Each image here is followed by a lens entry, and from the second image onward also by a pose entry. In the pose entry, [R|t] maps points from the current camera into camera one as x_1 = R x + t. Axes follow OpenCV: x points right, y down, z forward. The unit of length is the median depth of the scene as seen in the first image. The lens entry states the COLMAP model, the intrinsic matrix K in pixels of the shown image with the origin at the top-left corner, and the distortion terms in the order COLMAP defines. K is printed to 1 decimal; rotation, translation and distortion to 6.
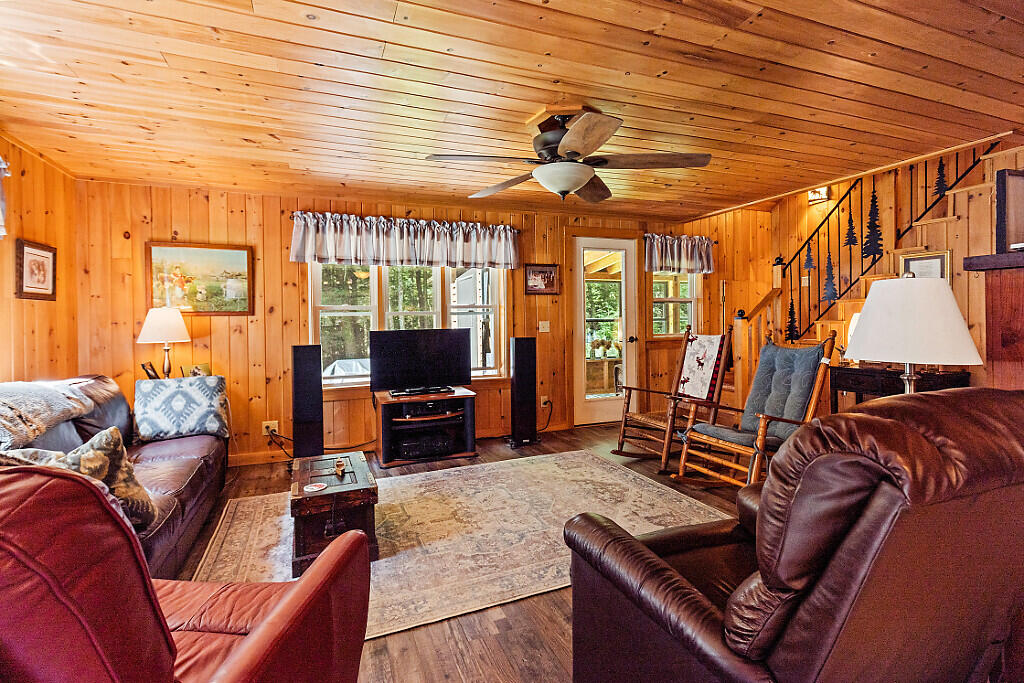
lens RADIAL K [[477.3, 0, 495.1], [0, 477.3, 317.3], [0, 0, 1]] dist [-0.002915, -0.000909]
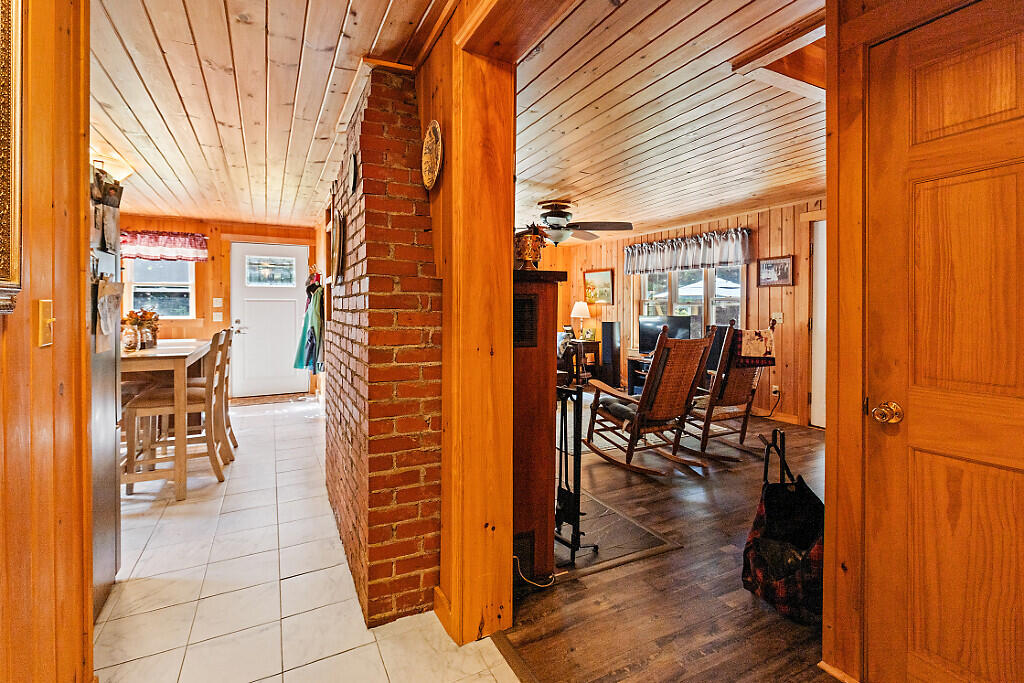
lens RADIAL K [[477.3, 0, 514.8], [0, 477.3, 310.2], [0, 0, 1]] dist [-0.002915, -0.000909]
pose [[0.123849, 0.017608, -0.992145, 1.290662], [-0.000680, 0.999844, 0.017660, -0.017979], [0.992301, -0.001512, 0.123842, 0.386441]]
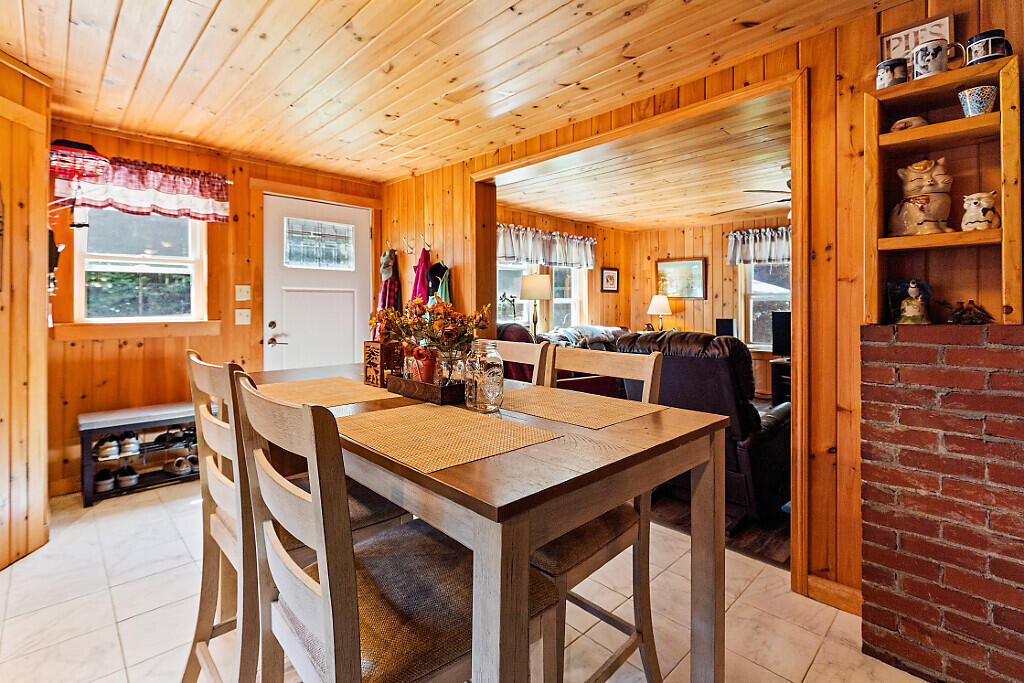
lens RADIAL K [[477.3, 0, 518.0], [0, 477.3, 304.6], [0, 0, 1]] dist [-0.002915, -0.000909]
pose [[0.413615, 0.012779, -0.910362, 0.709160], [-0.003018, 0.999915, 0.012665, -0.006050], [0.910447, -0.002491, 0.413619, -0.259214]]
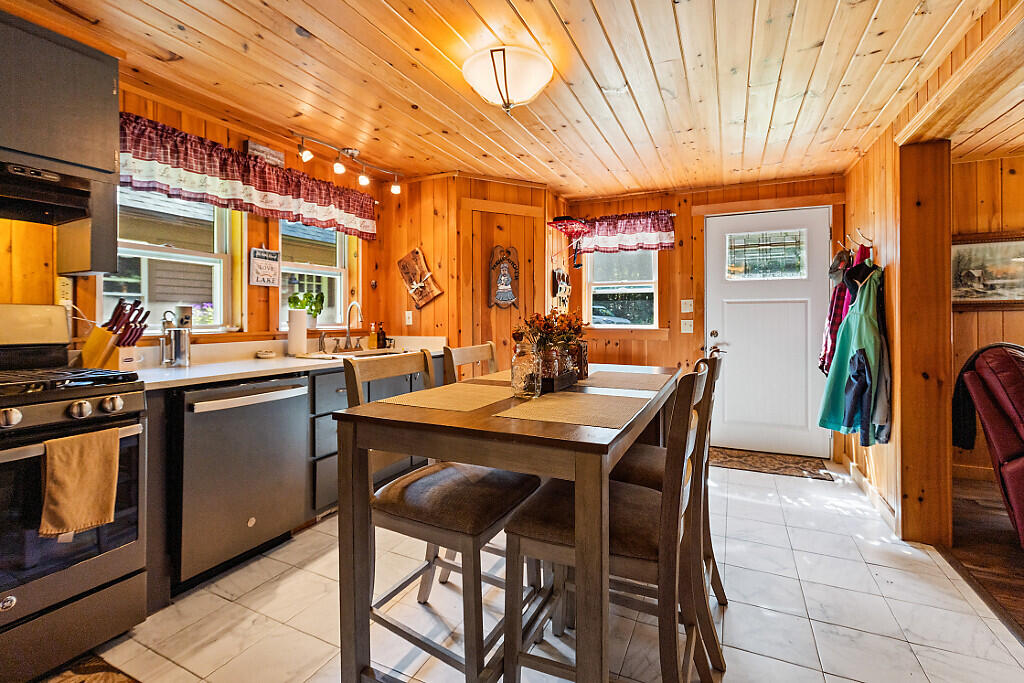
lens RADIAL K [[477.3, 0, 501.5], [0, 477.3, 319.2], [0, 0, 1]] dist [-0.002915, -0.000909]
pose [[-0.718516, 0.016965, -0.695303, 0.706683], [0.011465, 0.999856, 0.012548, -0.003562], [0.695416, 0.001044, -0.718607, 0.113093]]
